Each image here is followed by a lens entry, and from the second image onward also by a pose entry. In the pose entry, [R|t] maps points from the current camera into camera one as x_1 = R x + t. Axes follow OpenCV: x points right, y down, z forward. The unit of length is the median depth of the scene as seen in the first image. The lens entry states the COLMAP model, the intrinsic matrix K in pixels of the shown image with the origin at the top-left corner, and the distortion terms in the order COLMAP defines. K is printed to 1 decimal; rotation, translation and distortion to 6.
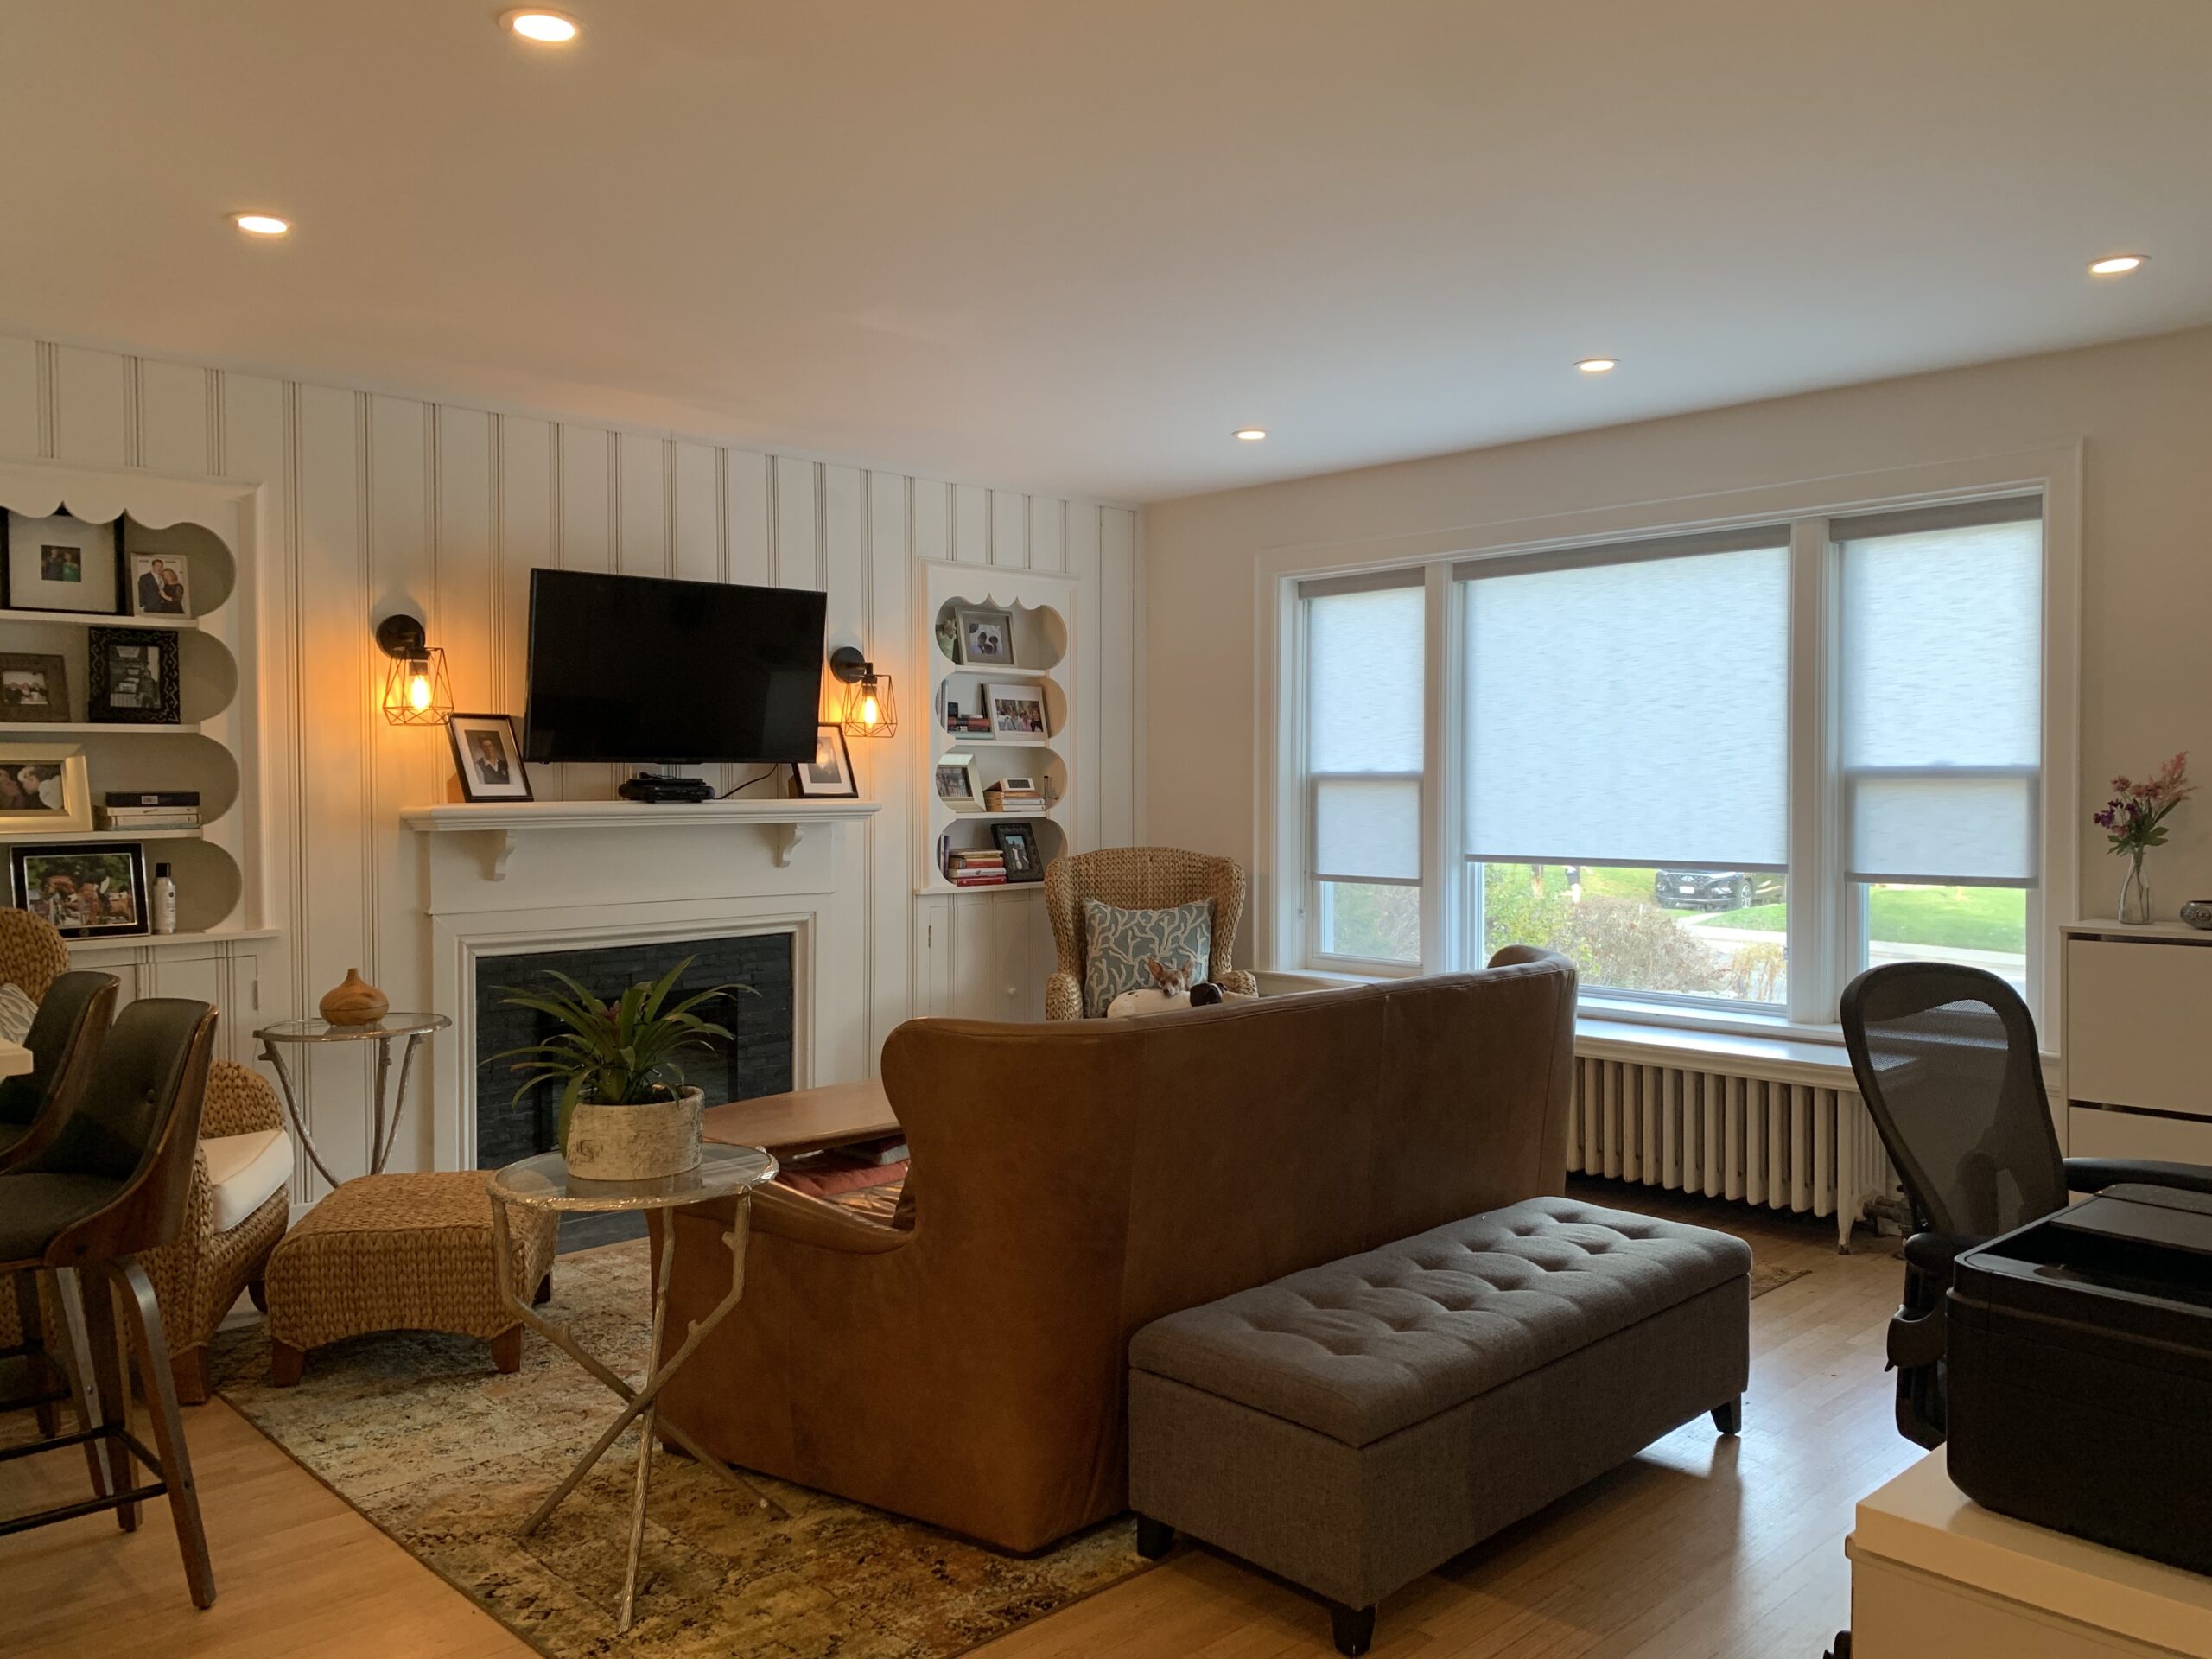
lens RADIAL K [[1687.1, 0, 1113.8], [0, 1687.1, 828.3], [0, 0, 1]] dist [0.045558, -0.072313]
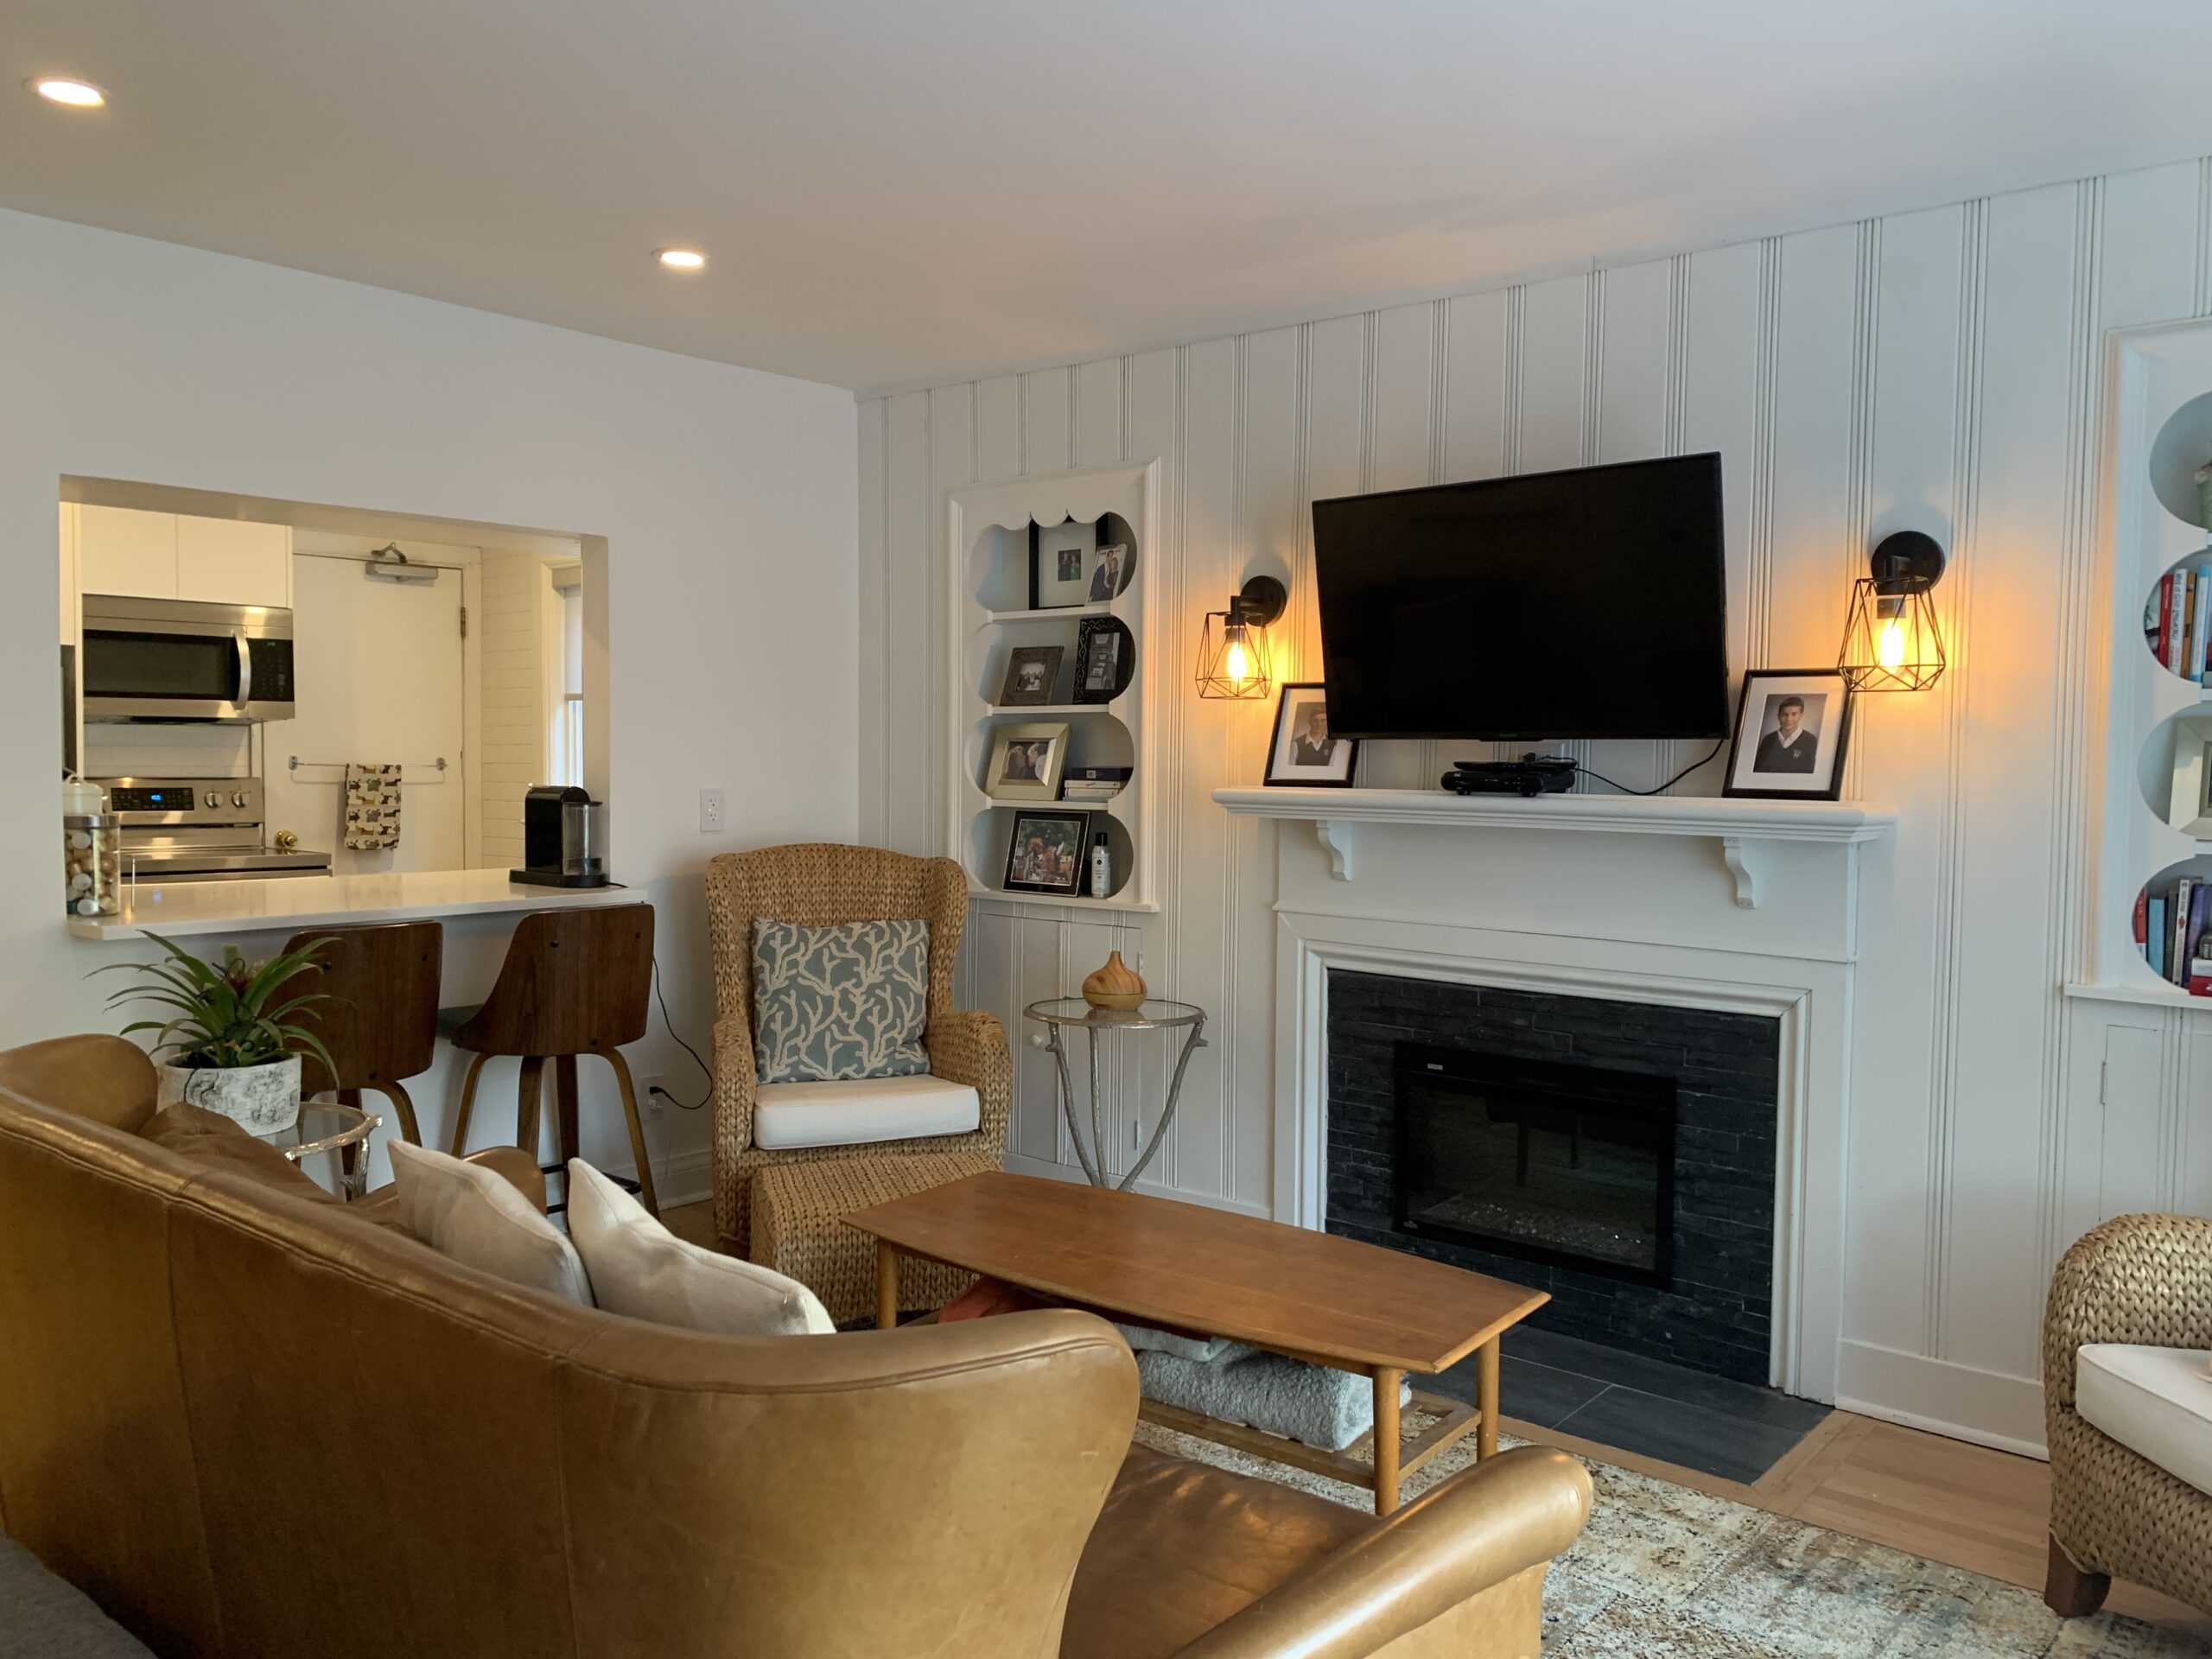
lens RADIAL K [[1687.1, 0, 1125.9], [0, 1687.1, 840.3], [0, 0, 1]] dist [0.045558, -0.072313]
pose [[0.090946, 0.056820, -0.994234, 0.468372], [-0.040667, 0.997750, 0.053301, -0.030048], [0.995025, 0.035585, 0.093052, 0.839412]]
